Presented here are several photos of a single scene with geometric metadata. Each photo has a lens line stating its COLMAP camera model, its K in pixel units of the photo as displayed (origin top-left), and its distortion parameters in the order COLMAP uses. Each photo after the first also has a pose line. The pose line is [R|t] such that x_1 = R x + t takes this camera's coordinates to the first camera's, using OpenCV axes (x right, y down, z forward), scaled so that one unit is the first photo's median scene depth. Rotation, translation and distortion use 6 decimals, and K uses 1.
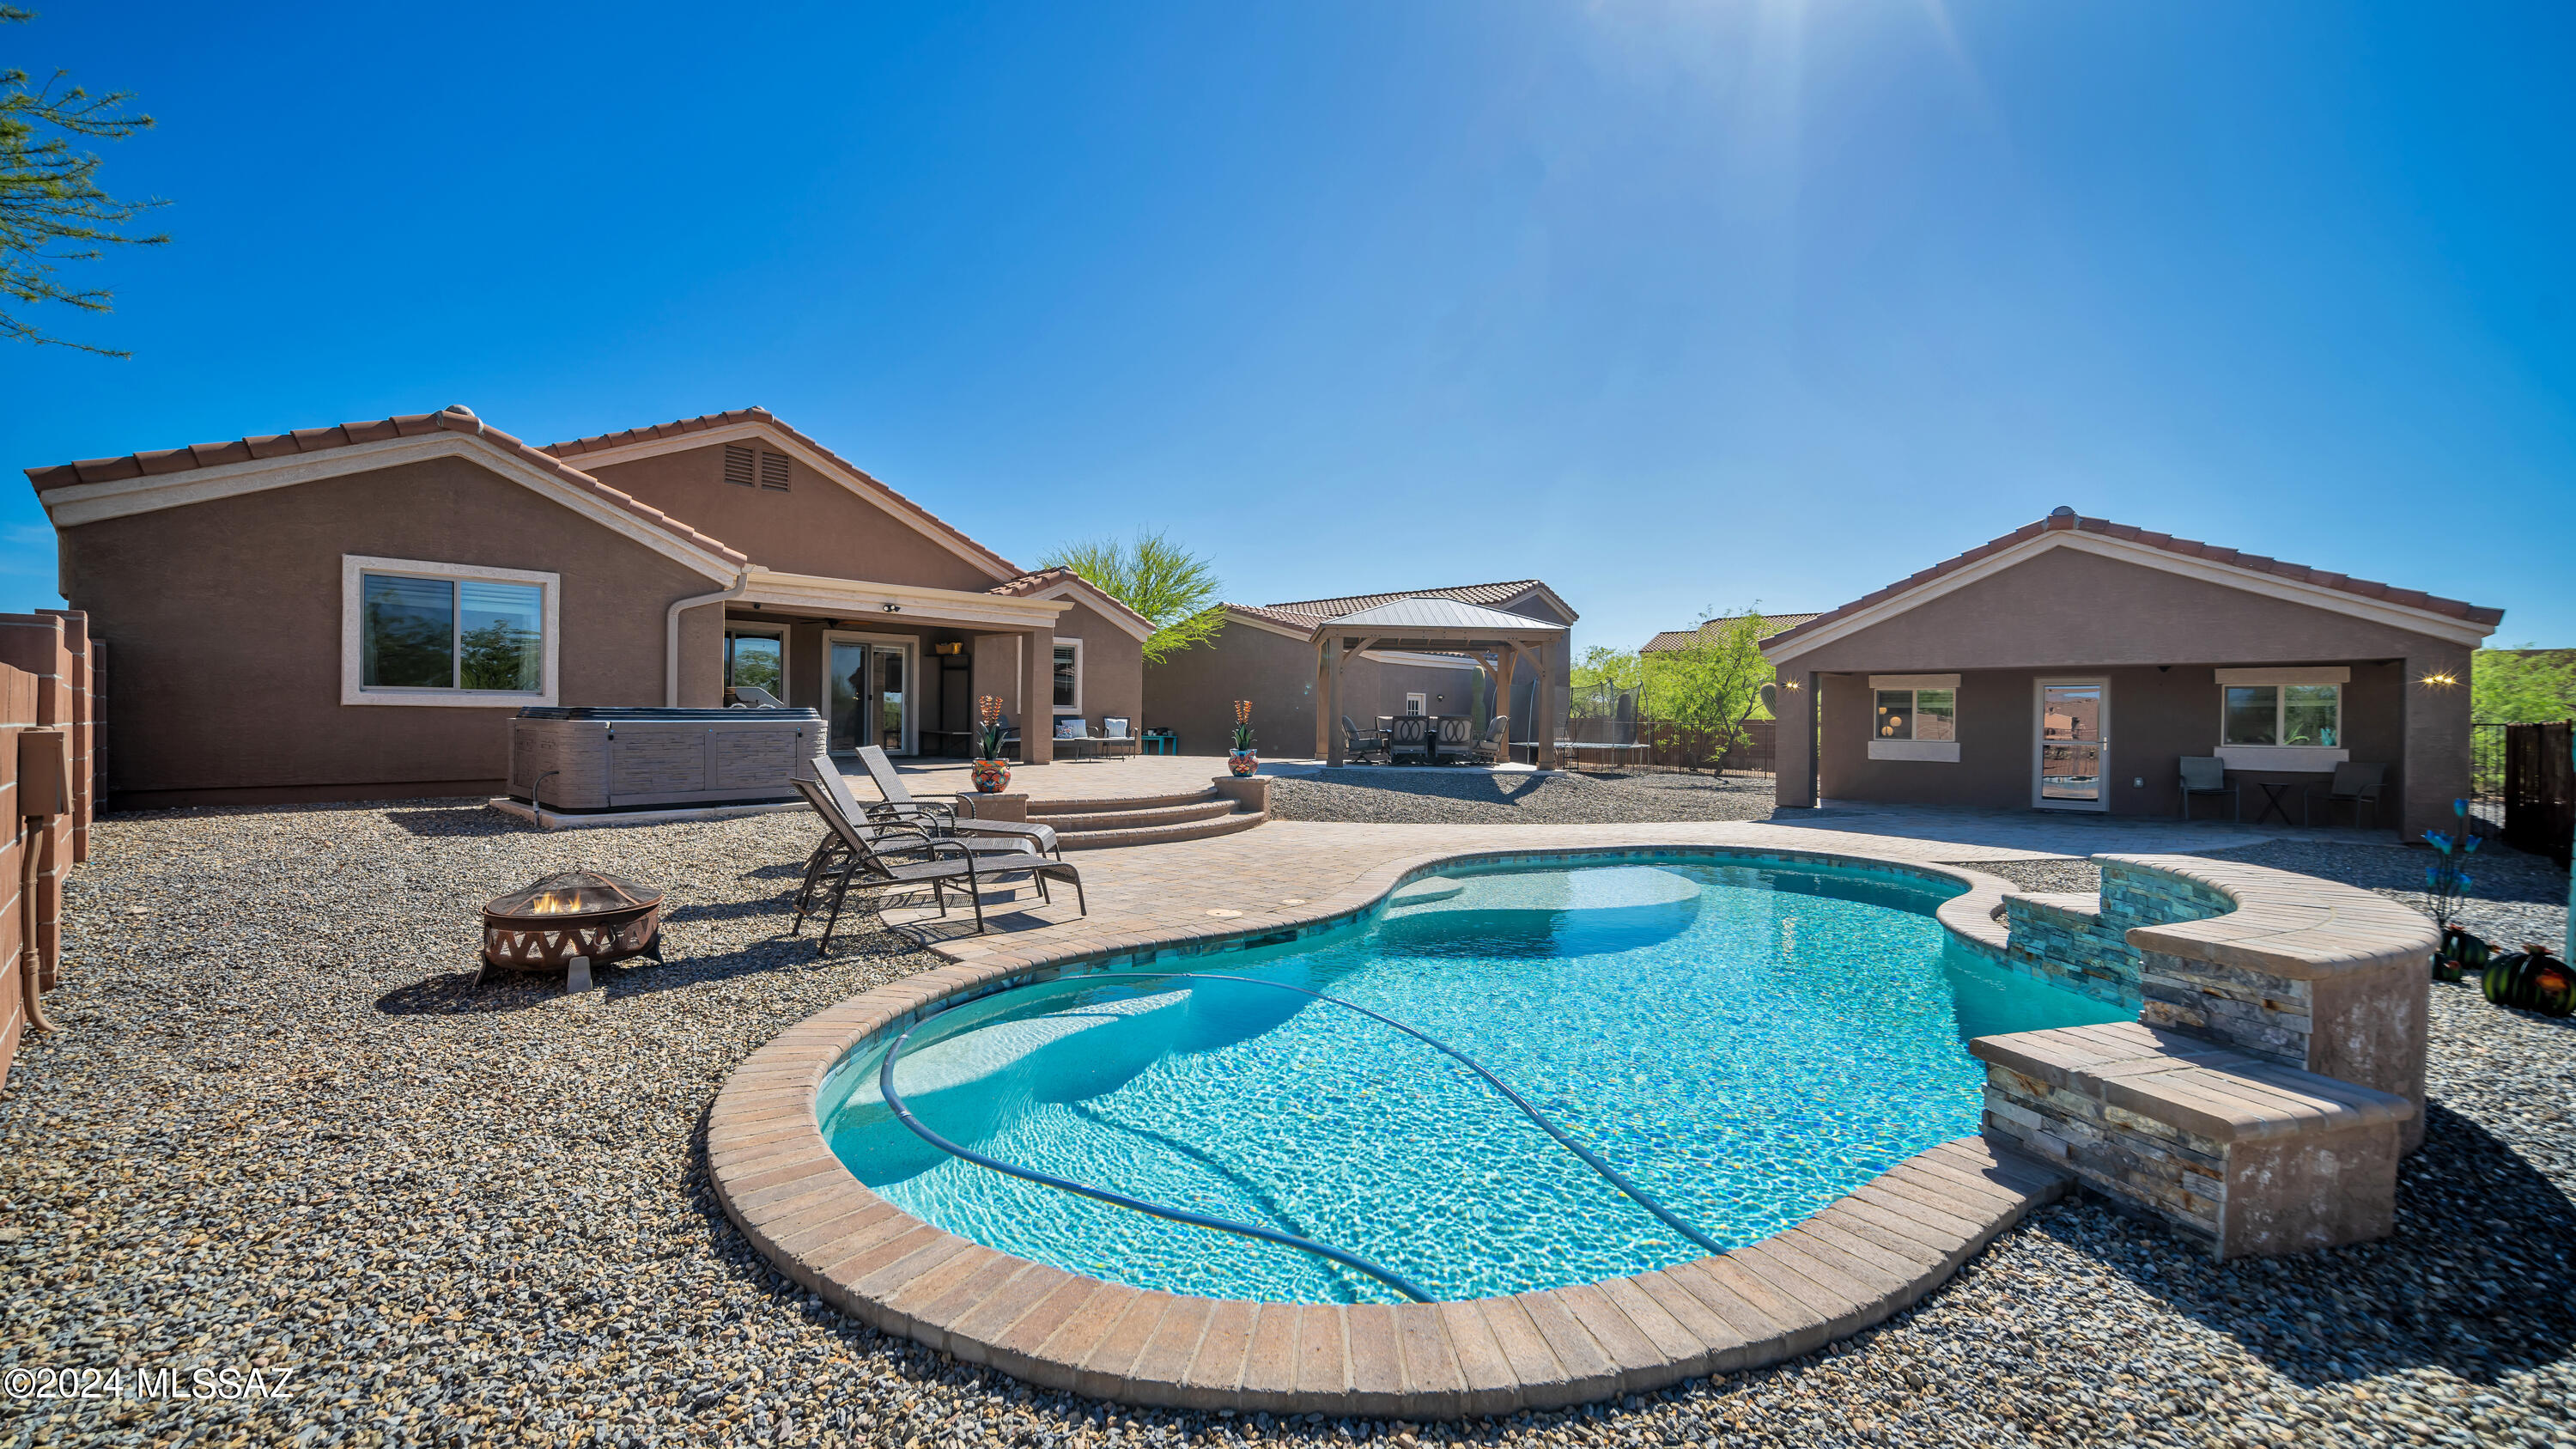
lens RADIAL K [[1029.5, 0, 1288.0], [0, 1029.5, 724.5], [0, 0, 1]] dist [-0.000949, 0.000132]
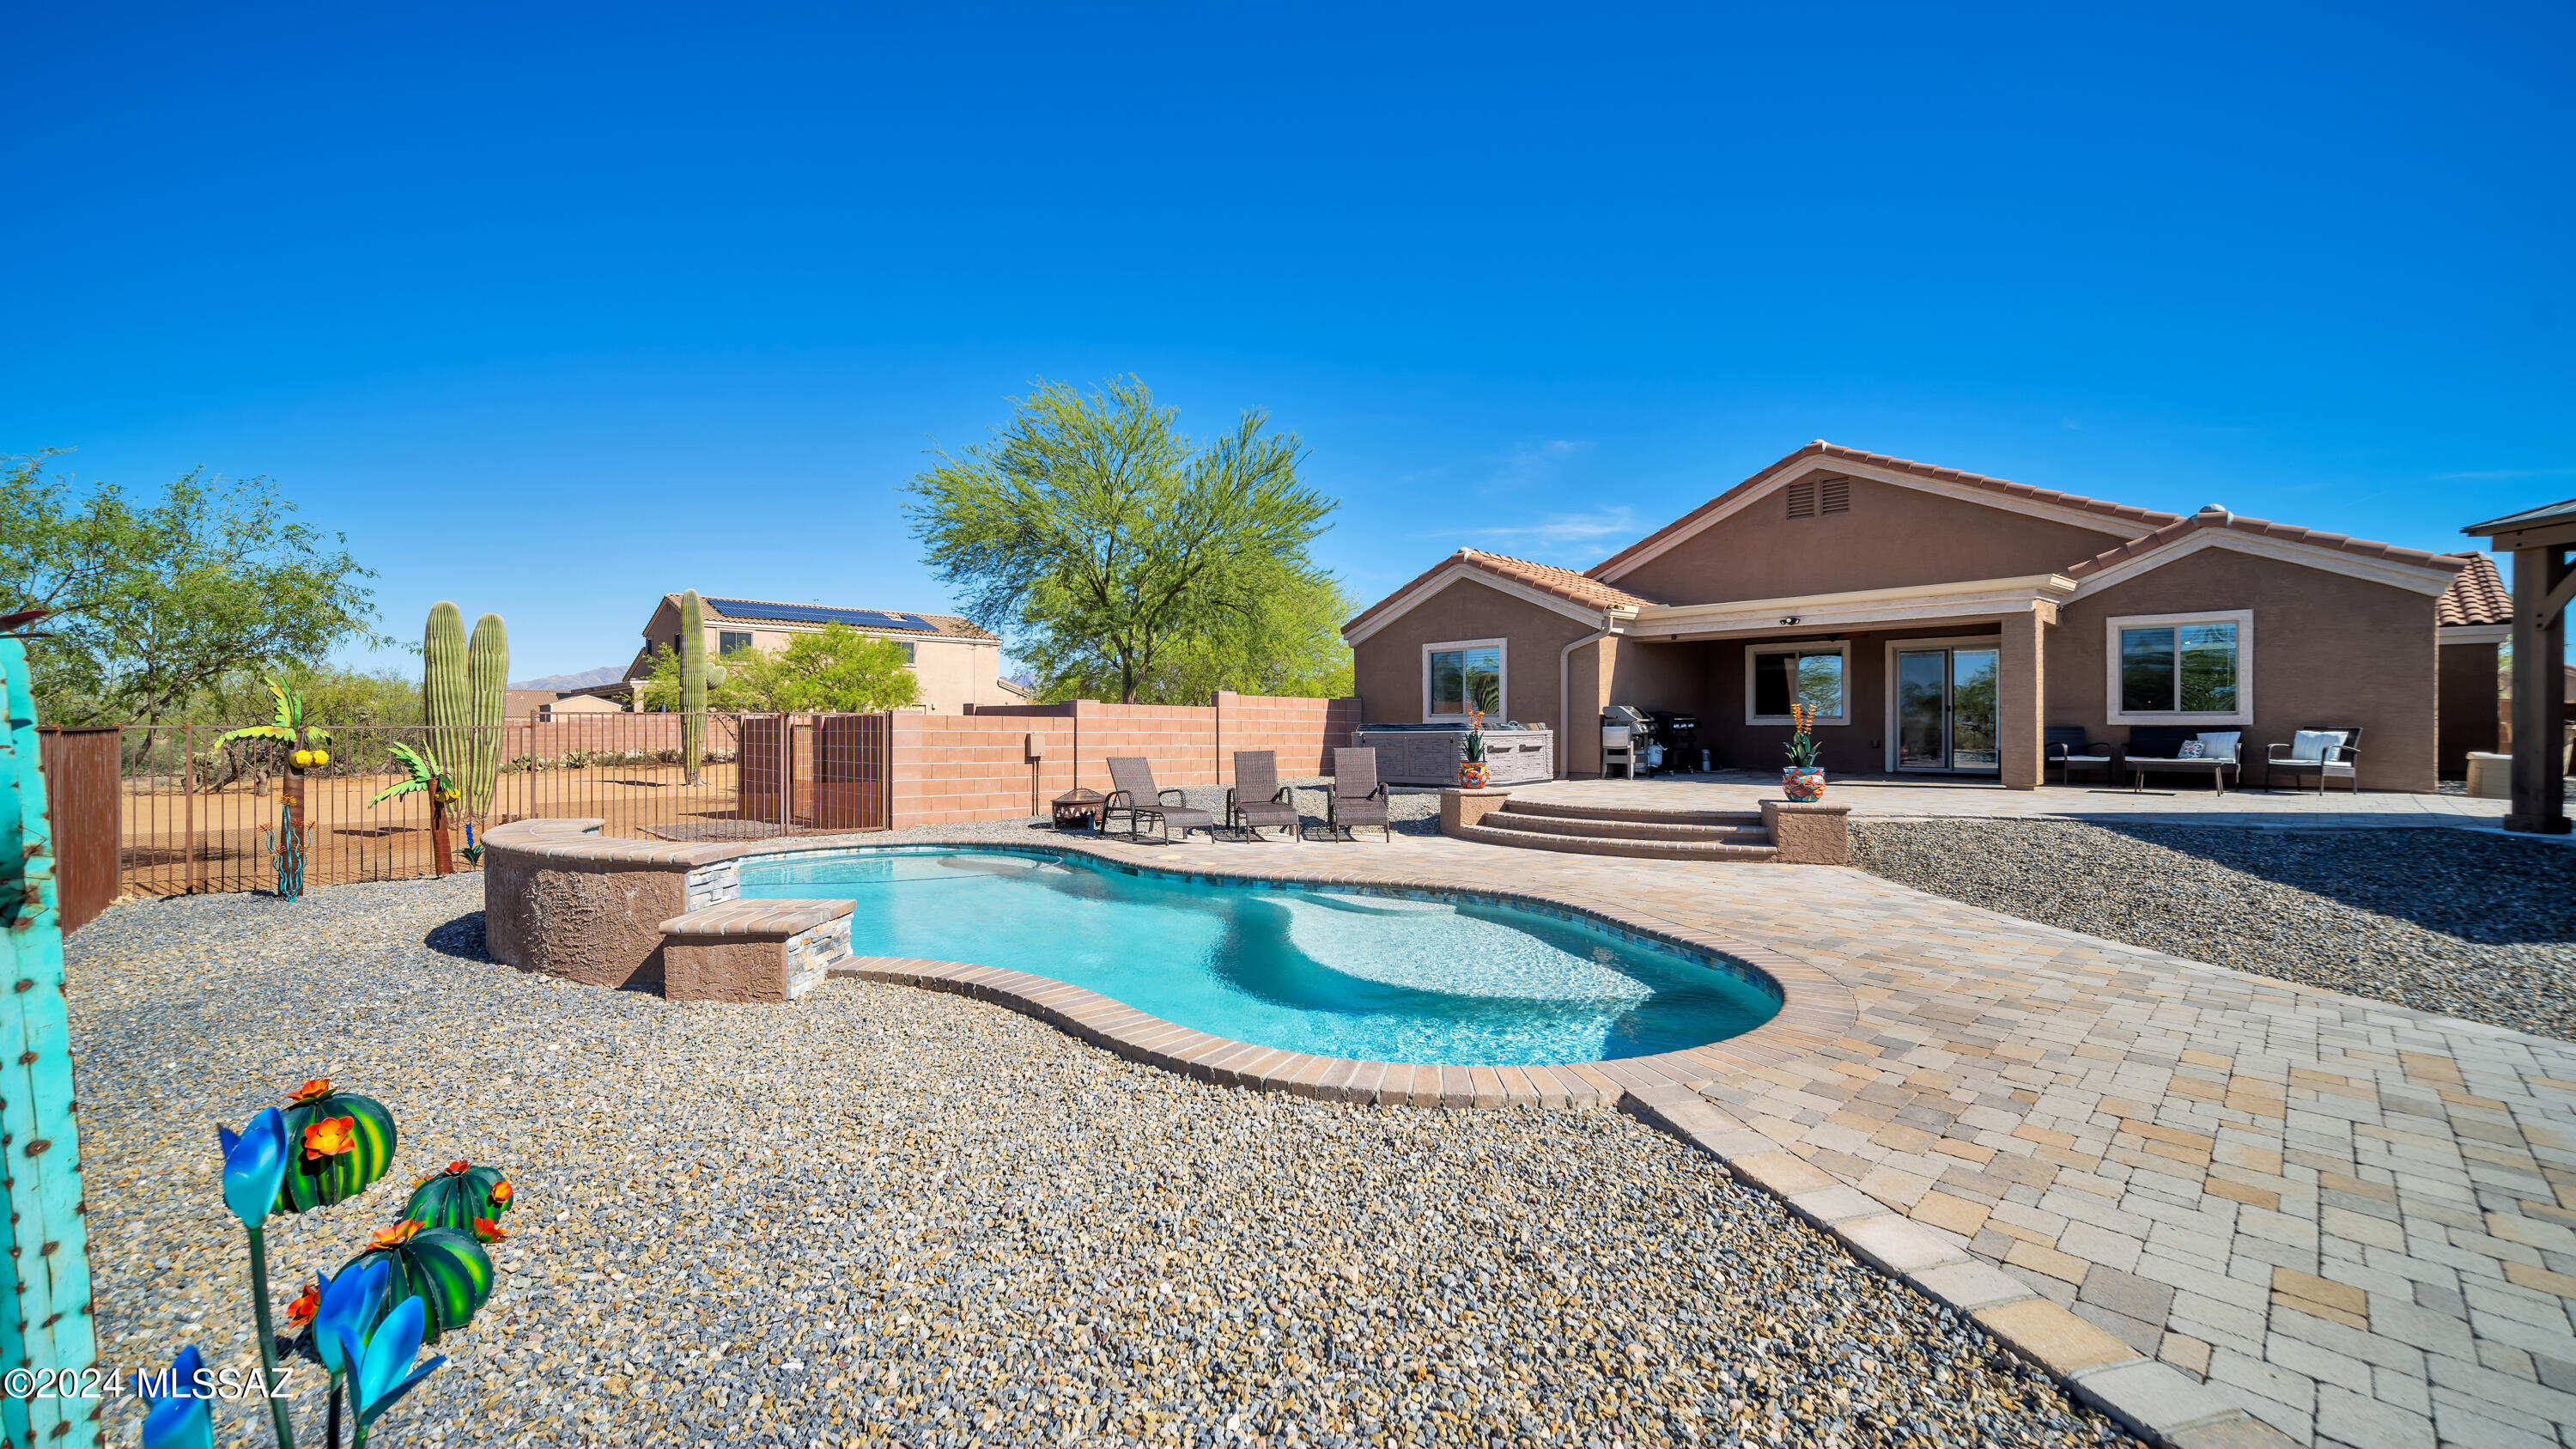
lens RADIAL K [[1029.5, 0, 1288.0], [0, 1029.5, 724.5], [0, 0, 1]] dist [-0.000949, 0.000132]
pose [[-0.074169, -0.015126, -0.997131, 0.791838], [-0.012435, 0.999821, -0.014241, 0.010811], [0.997168, 0.011343, -0.074344, 0.719122]]
